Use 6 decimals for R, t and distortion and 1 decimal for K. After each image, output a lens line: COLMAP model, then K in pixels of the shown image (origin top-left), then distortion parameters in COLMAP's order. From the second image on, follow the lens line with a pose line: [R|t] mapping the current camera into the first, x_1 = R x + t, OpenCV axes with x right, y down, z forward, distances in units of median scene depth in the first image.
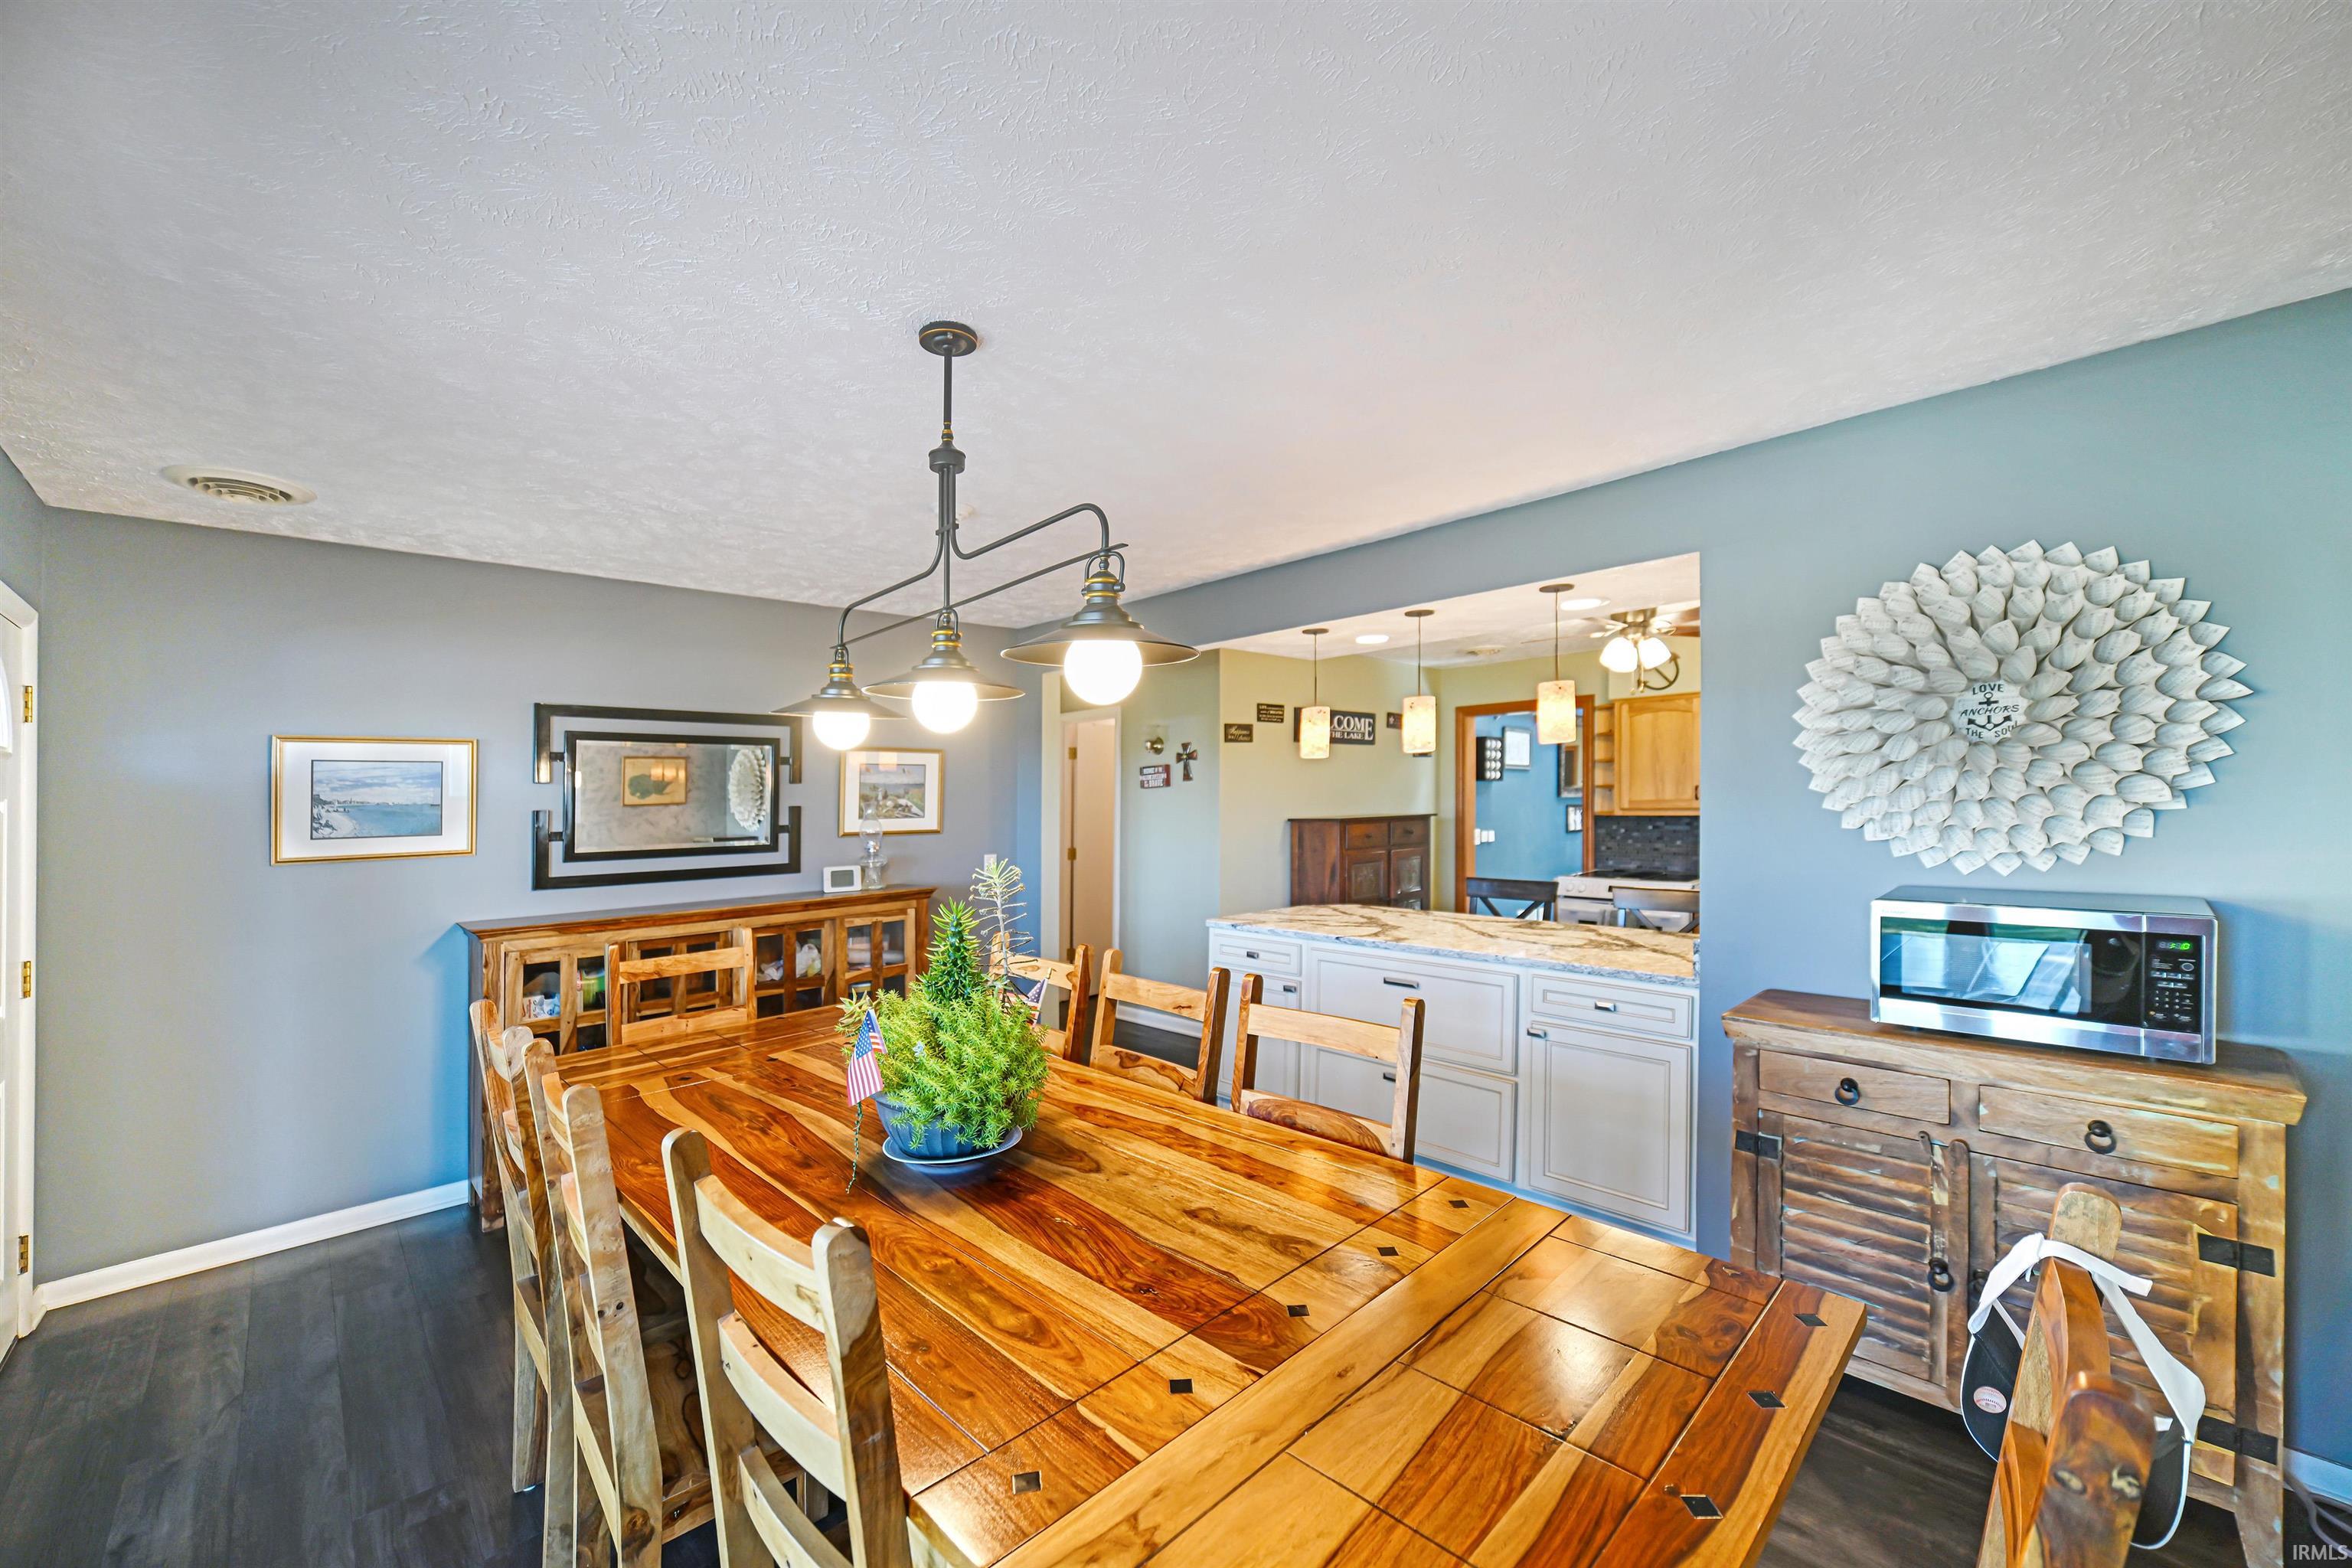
lens RADIAL K [[925.5, 0, 1177.6], [0, 925.5, 790.6], [0, 0, 1]] dist [0.001535, 0.000218]
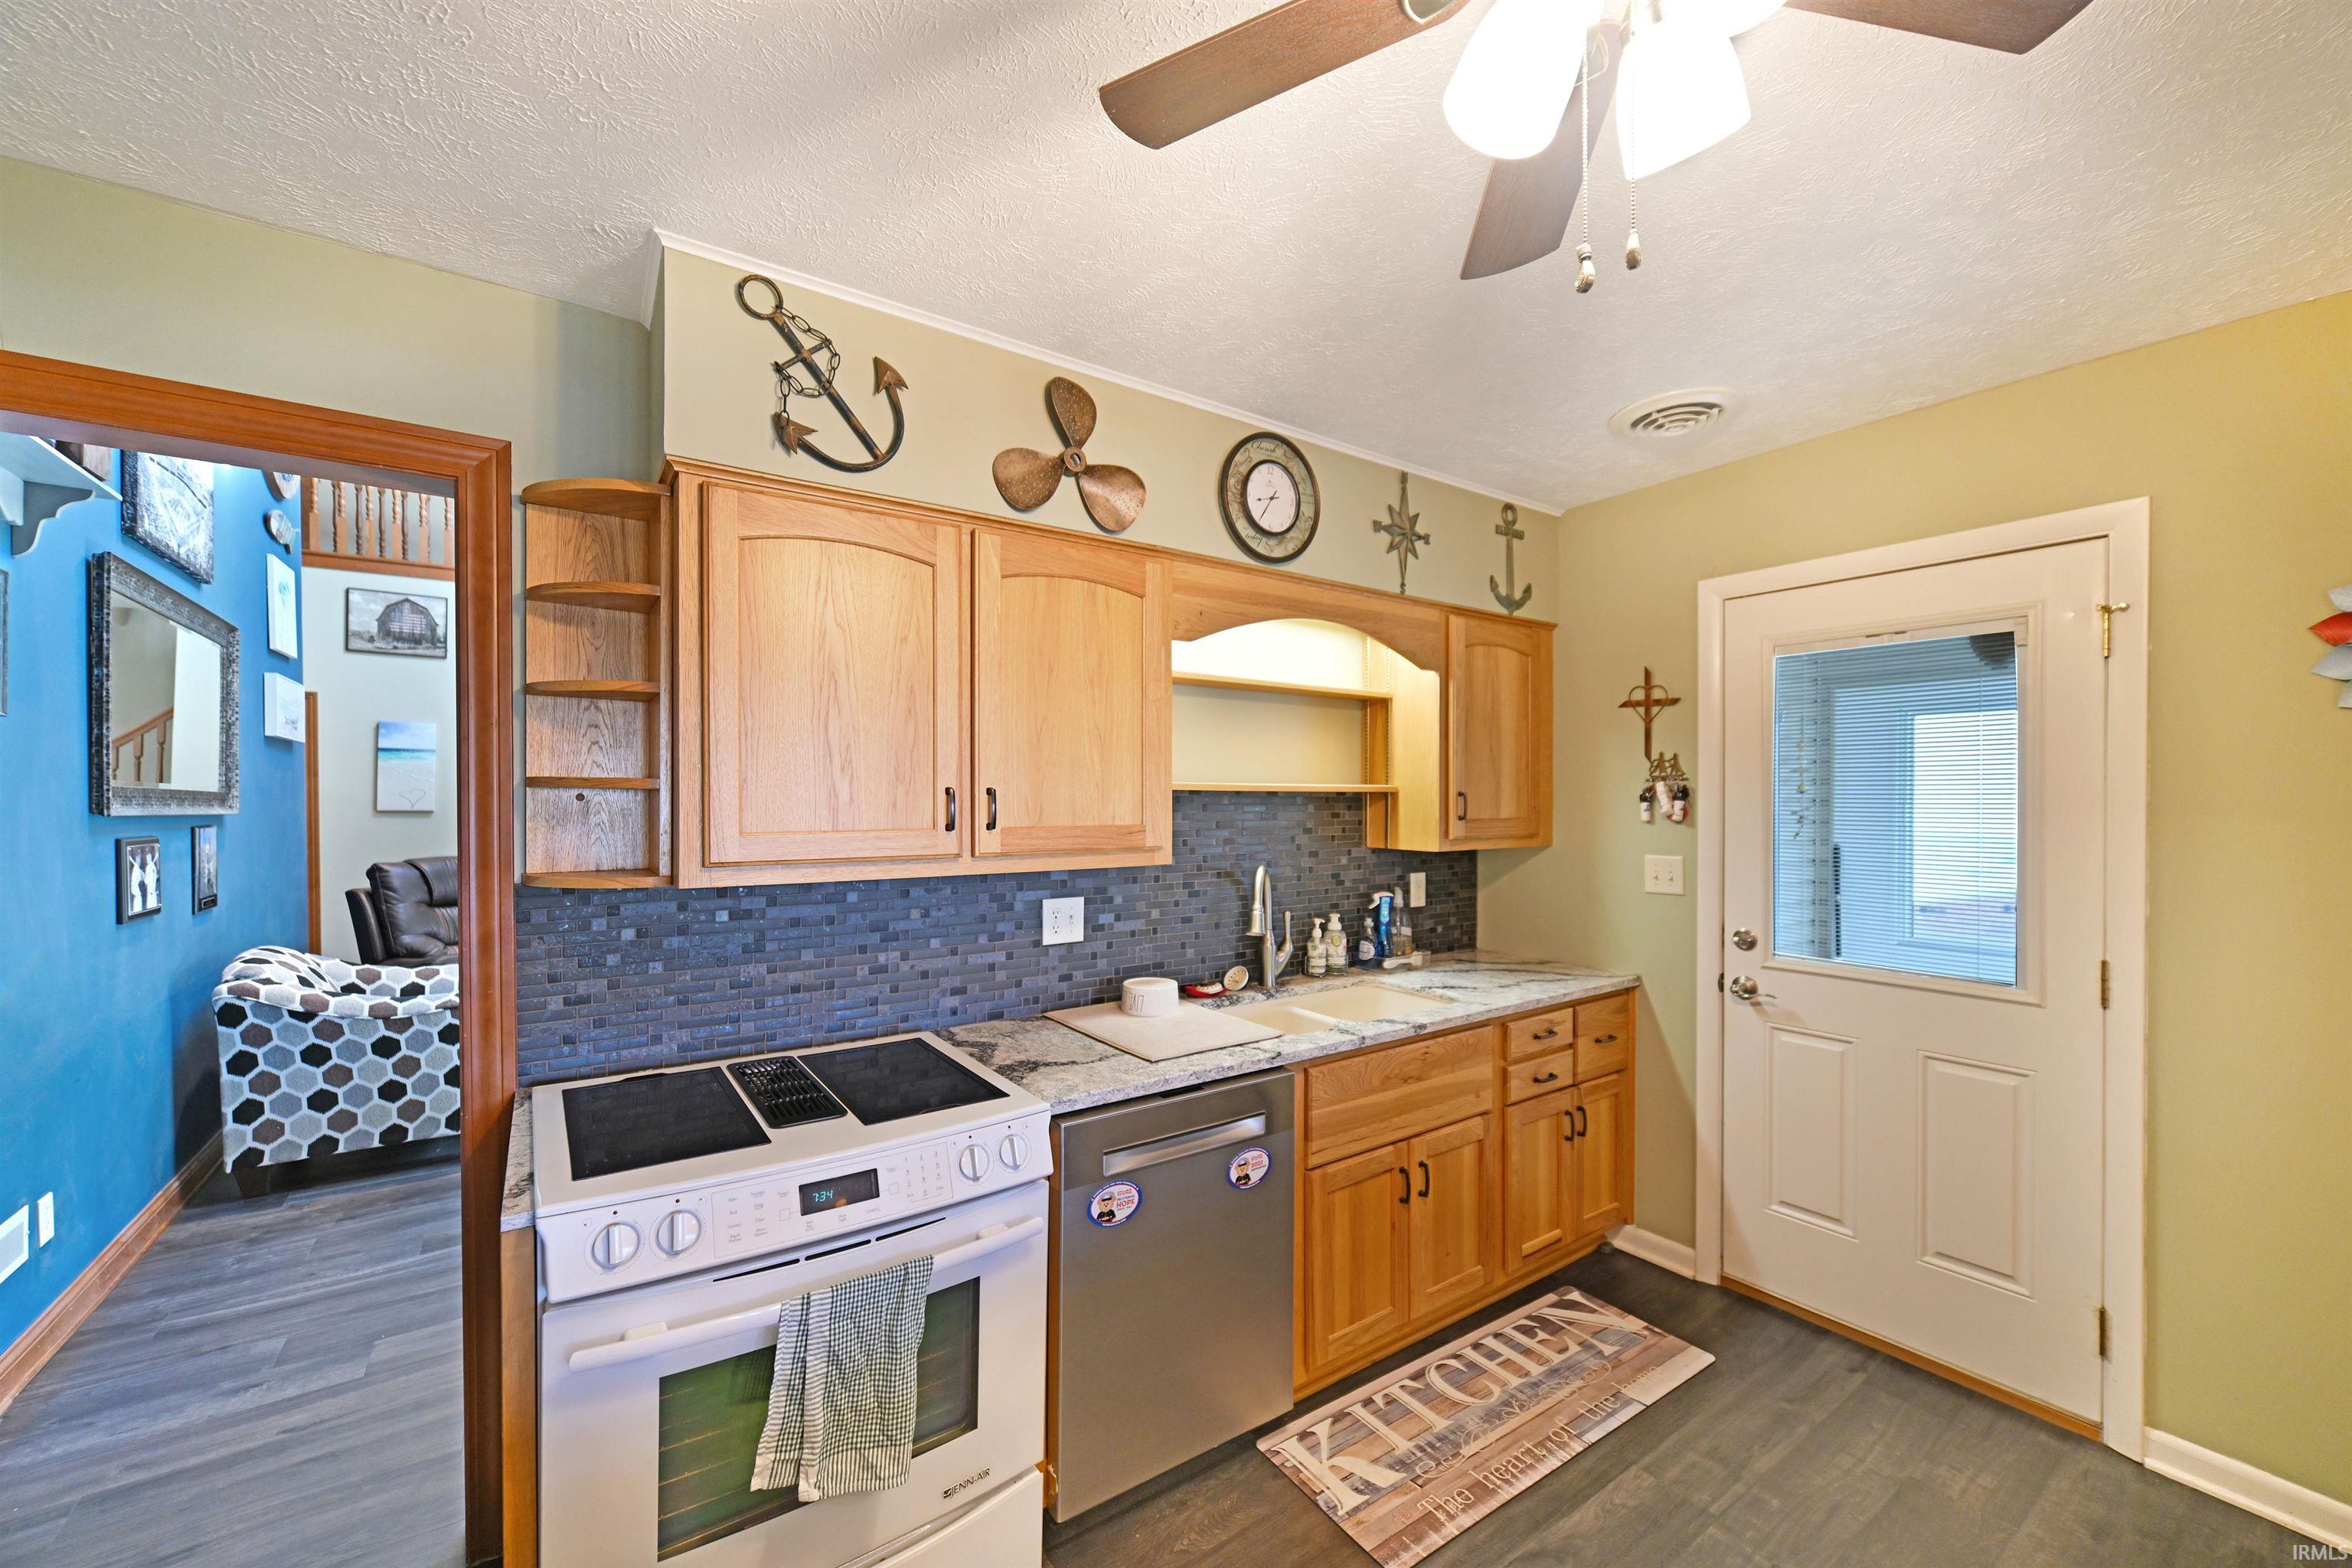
lens RADIAL K [[925.5, 0, 1175.3], [0, 925.5, 792.4], [0, 0, 1]] dist [0.001535, 0.000218]
pose [[0.158953, 0.024647, 0.986978, 0.229344], [-0.008019, 0.999688, -0.023673, 0.004219], [-0.987254, -0.004152, 0.159101, 0.808496]]
